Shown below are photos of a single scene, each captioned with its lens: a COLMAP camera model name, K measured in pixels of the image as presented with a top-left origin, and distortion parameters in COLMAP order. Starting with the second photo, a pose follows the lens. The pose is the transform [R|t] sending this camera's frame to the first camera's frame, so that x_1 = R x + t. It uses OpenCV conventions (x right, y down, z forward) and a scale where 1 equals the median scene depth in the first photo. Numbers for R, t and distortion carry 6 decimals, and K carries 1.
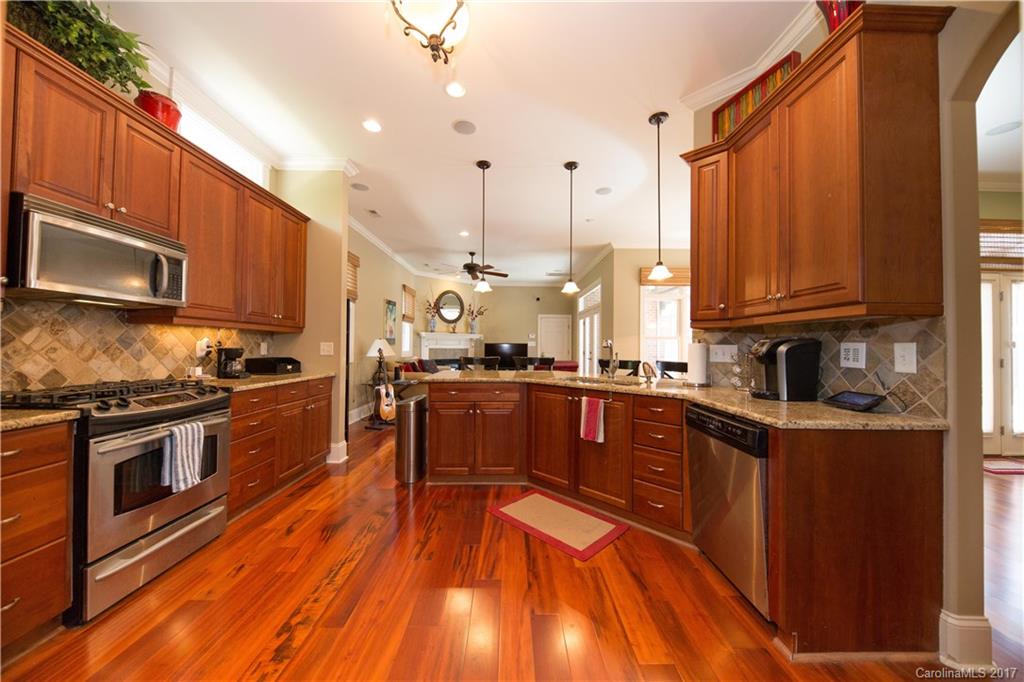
lens RADIAL K [[351.6, 0, 512.6], [0, 351.6, 341.2], [0, 0, 1]] dist [0.010643, -0.006291]
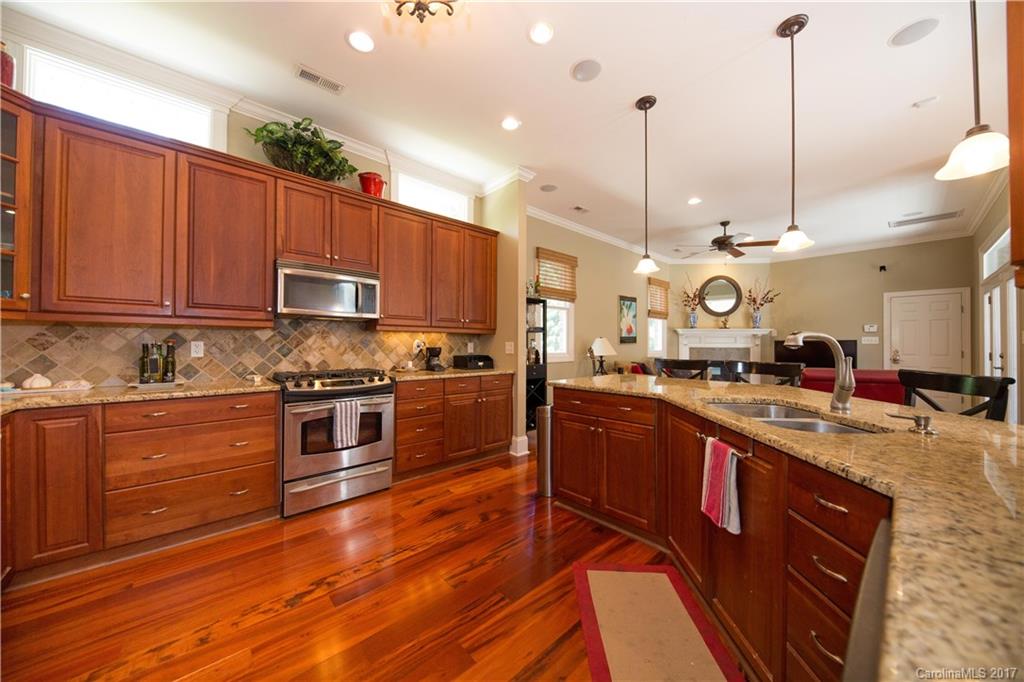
lens RADIAL K [[351.6, 0, 512.6], [0, 351.6, 341.2], [0, 0, 1]] dist [0.010643, -0.006291]
pose [[0.666602, -0.012045, -0.745316, 0.381401], [0.014402, 0.999891, -0.003278, 0.005975], [0.745275, -0.008550, 0.666703, 0.380302]]
